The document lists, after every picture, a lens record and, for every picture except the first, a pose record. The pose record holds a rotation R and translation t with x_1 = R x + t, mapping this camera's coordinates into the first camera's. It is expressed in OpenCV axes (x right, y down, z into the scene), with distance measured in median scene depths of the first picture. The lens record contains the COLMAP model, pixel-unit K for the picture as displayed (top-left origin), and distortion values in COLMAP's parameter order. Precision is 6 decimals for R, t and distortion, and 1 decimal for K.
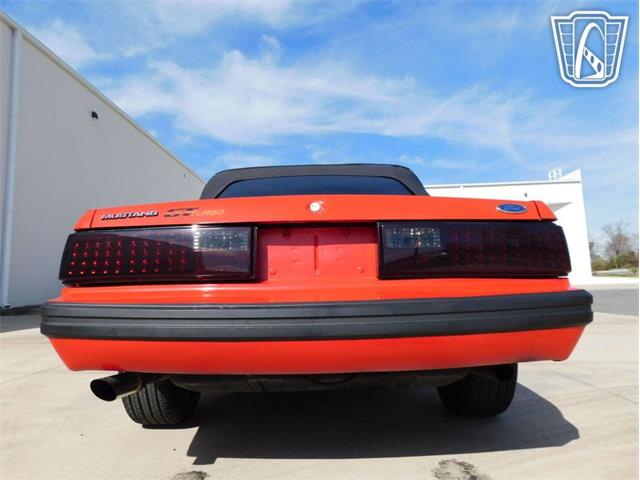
lens RADIAL K [[420.0, 0, 317.1], [0, 420.0, 240.3], [0, 0, 1]] dist [-0.065542, 0.050189]
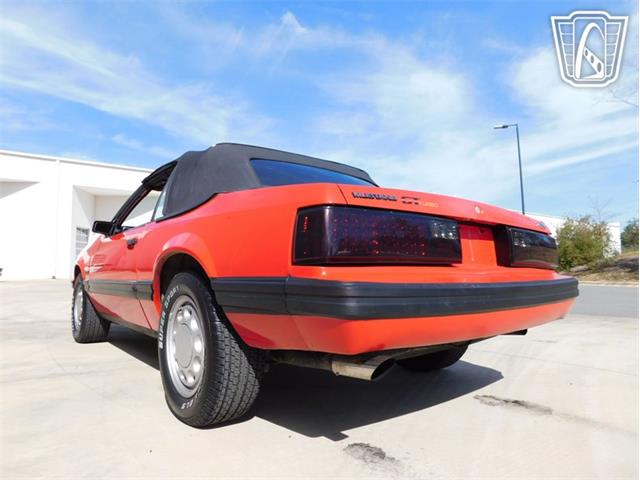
lens RADIAL K [[420.0, 0, 318.3], [0, 420.0, 241.2], [0, 0, 1]] dist [-0.065542, 0.050189]
pose [[0.784804, 0.070776, 0.615690, -1.010501], [-0.081660, 0.996605, -0.010474, 0.059247], [-0.614341, -0.042057, 0.787919, 0.231582]]
